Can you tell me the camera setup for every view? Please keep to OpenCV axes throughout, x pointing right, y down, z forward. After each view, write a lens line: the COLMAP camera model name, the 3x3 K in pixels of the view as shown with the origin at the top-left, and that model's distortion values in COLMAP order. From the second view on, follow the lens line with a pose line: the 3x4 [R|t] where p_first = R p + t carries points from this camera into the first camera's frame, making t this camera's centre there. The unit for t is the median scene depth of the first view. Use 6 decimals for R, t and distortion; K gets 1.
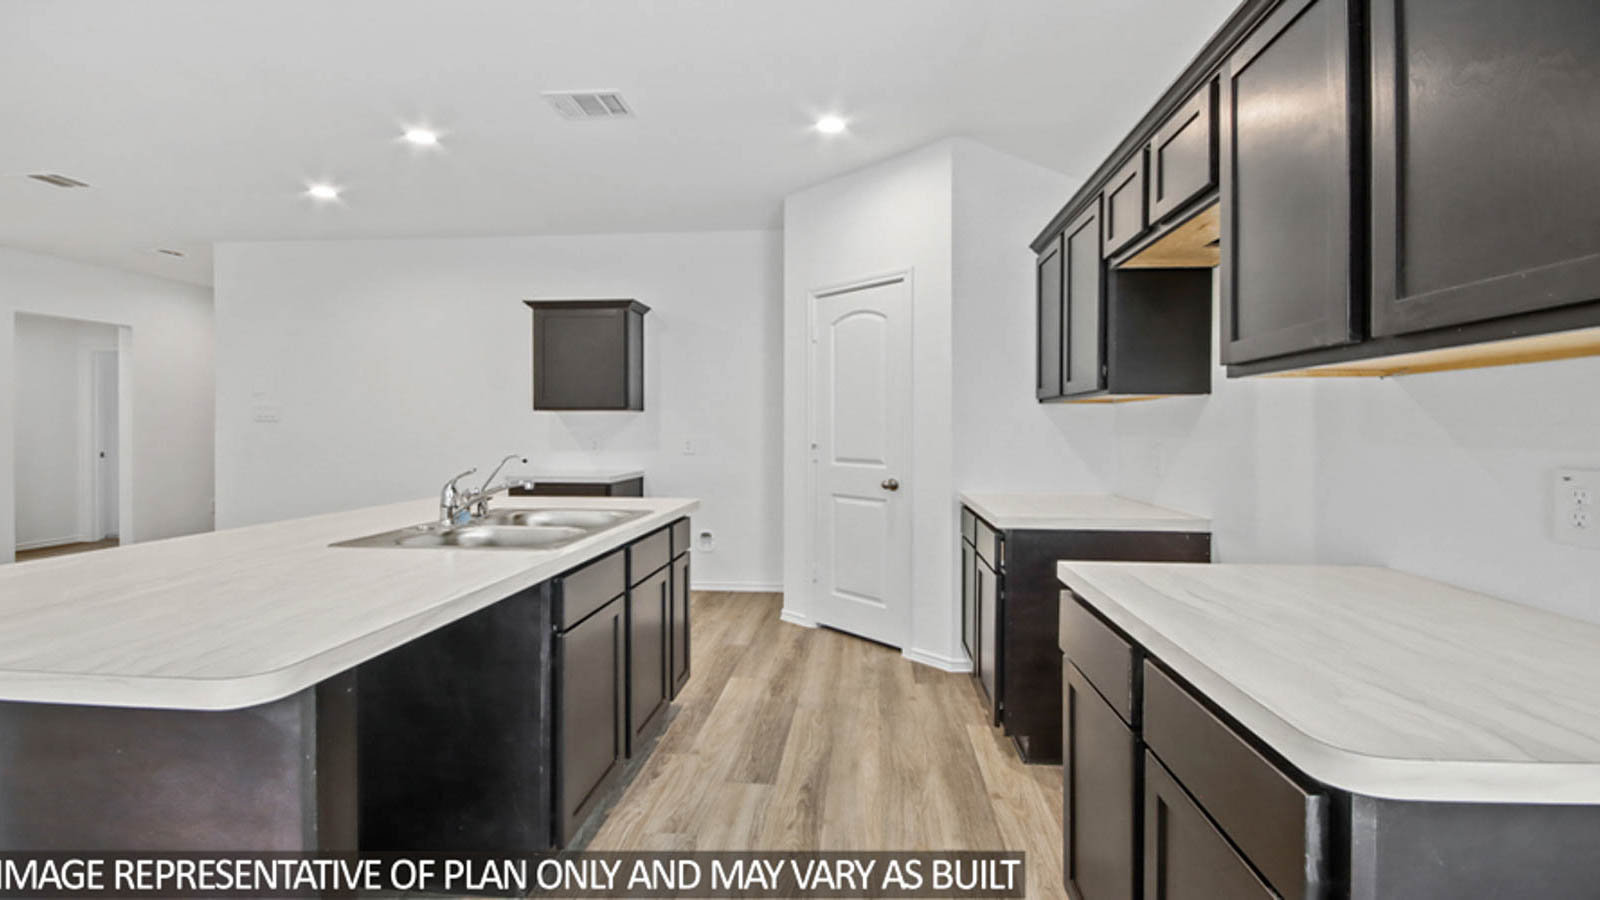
lens RADIAL K [[772.1, 0, 803.9], [0, 772.1, 435.5], [0, 0, 1]] dist [-0.003214, -0.000329]
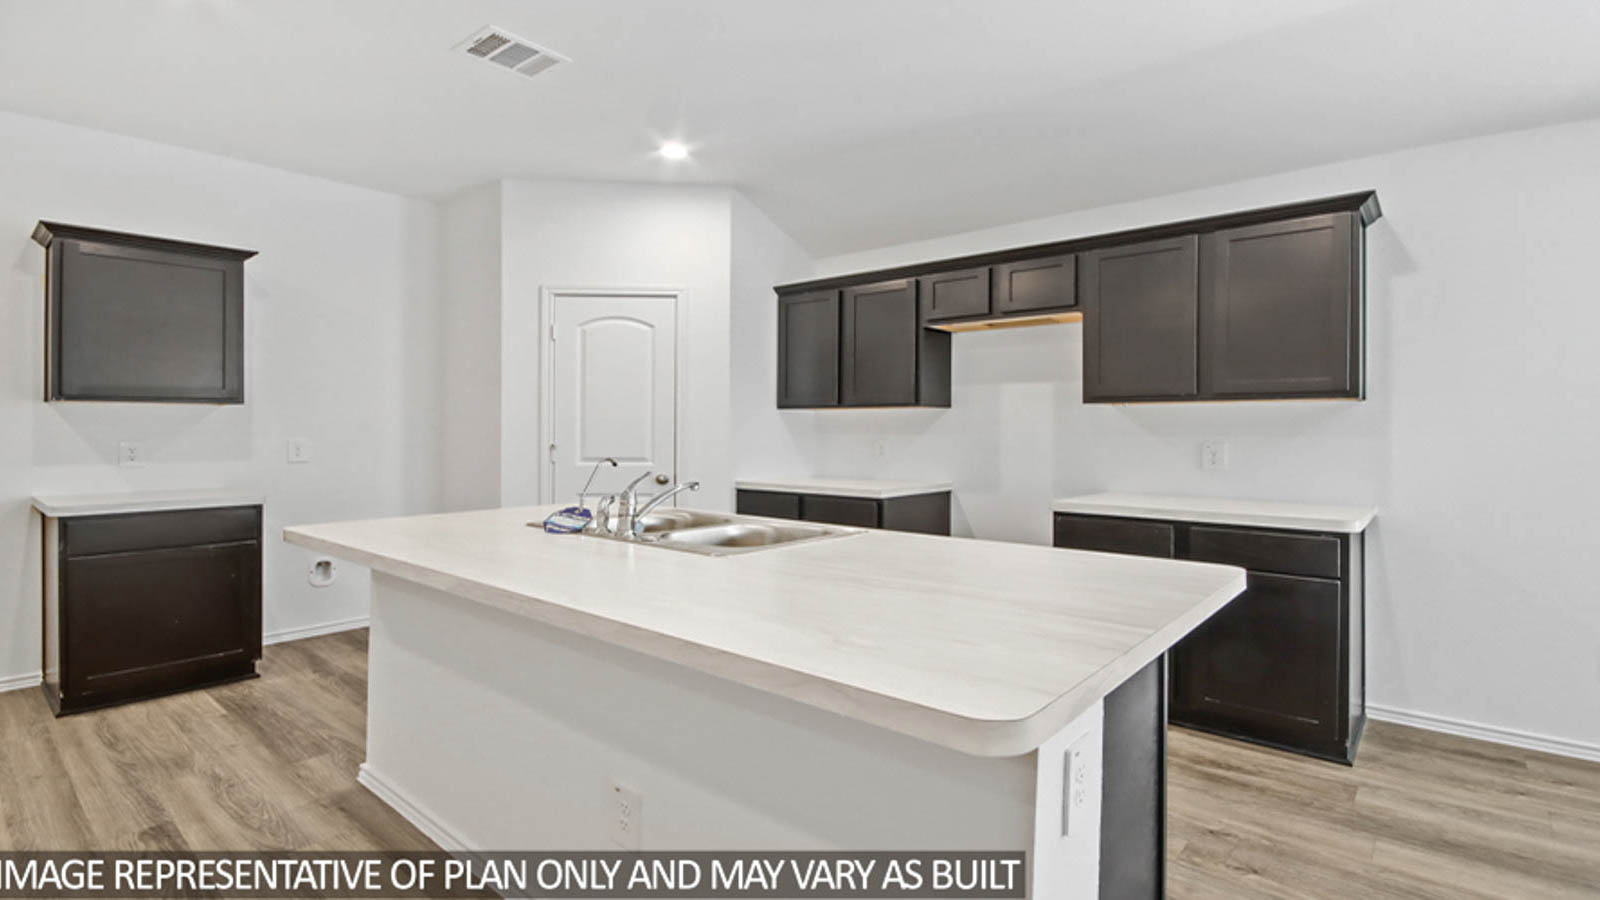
lens RADIAL K [[772.1, 0, 803.9], [0, 772.1, 435.5], [0, 0, 1]] dist [-0.003214, -0.000329]
pose [[0.570022, -0.005875, 0.821608, -0.741256], [0.006897, 0.999973, 0.002365, -0.000255], [-0.821600, 0.004318, 0.570048, 0.219663]]
